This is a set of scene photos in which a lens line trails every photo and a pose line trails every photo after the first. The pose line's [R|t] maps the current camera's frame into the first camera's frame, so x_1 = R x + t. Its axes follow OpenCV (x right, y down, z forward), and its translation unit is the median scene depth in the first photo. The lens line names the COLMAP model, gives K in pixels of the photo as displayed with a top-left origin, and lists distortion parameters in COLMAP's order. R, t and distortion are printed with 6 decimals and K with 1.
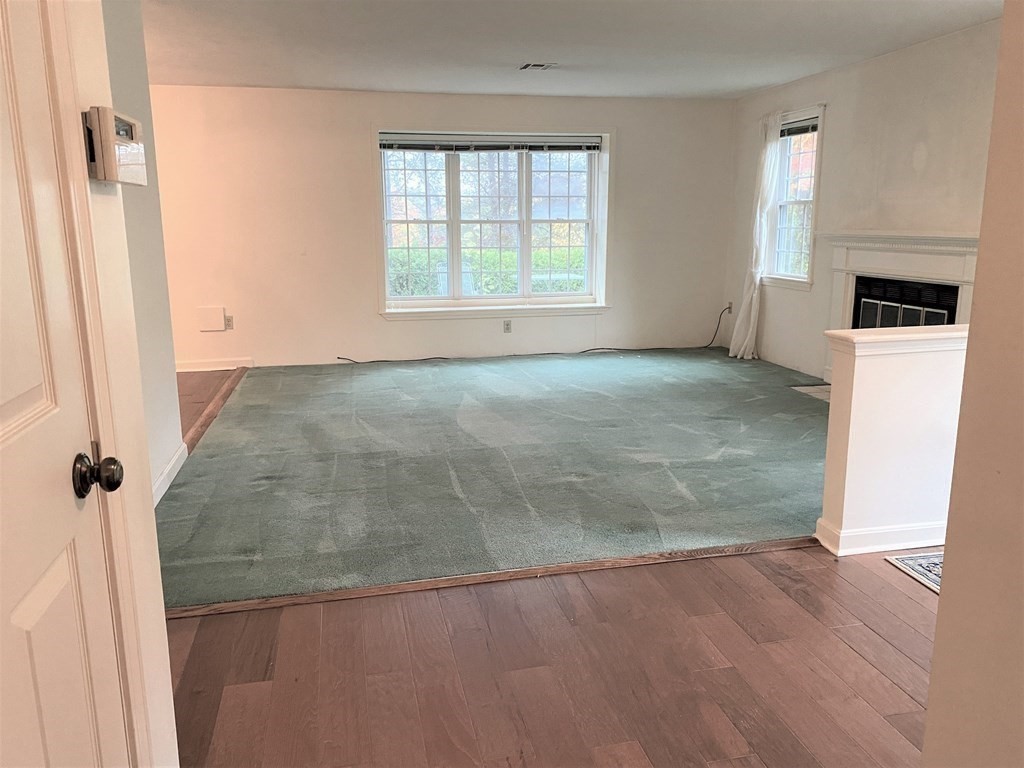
lens RADIAL K [[843.2, 0, 512.0], [0, 843.2, 384.0], [0, 0, 1]] dist [0.088064, -0.089169]
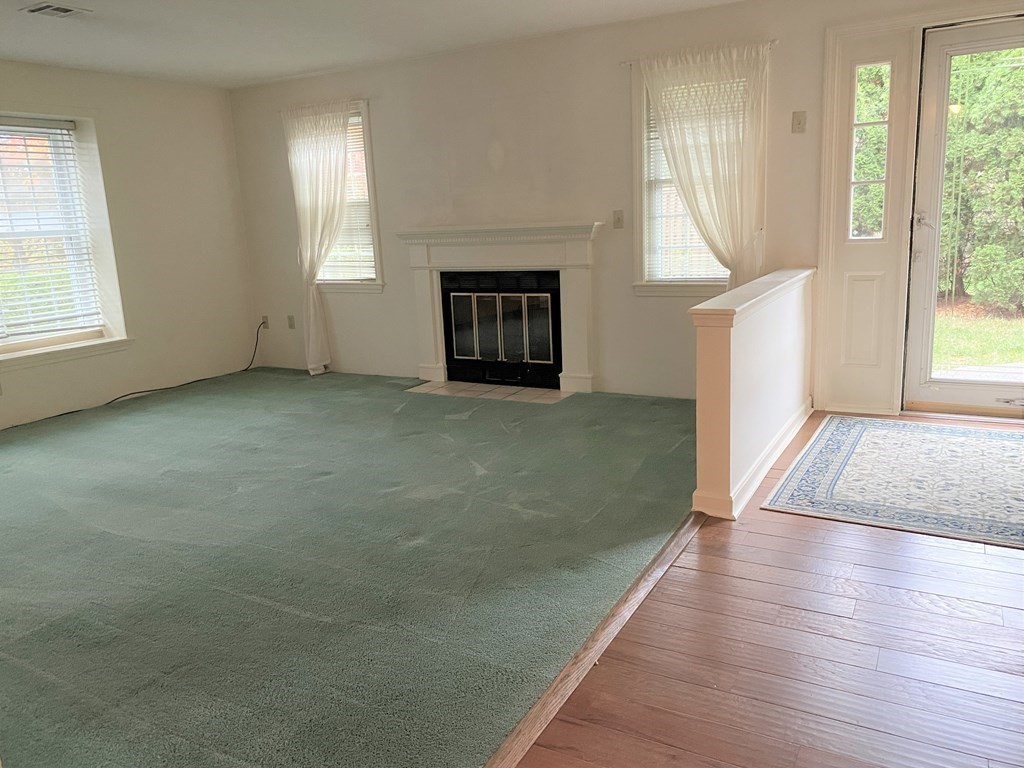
lens RADIAL K [[809.4, 0, 512.0], [0, 809.4, 384.0], [0, 0, 1]] dist [0.078012, -0.116842]
pose [[0.634536, -0.180635, 0.751489, -0.309088], [0.191177, 0.978774, 0.073844, -0.052219], [-0.748877, 0.096811, 0.655600, 0.323460]]
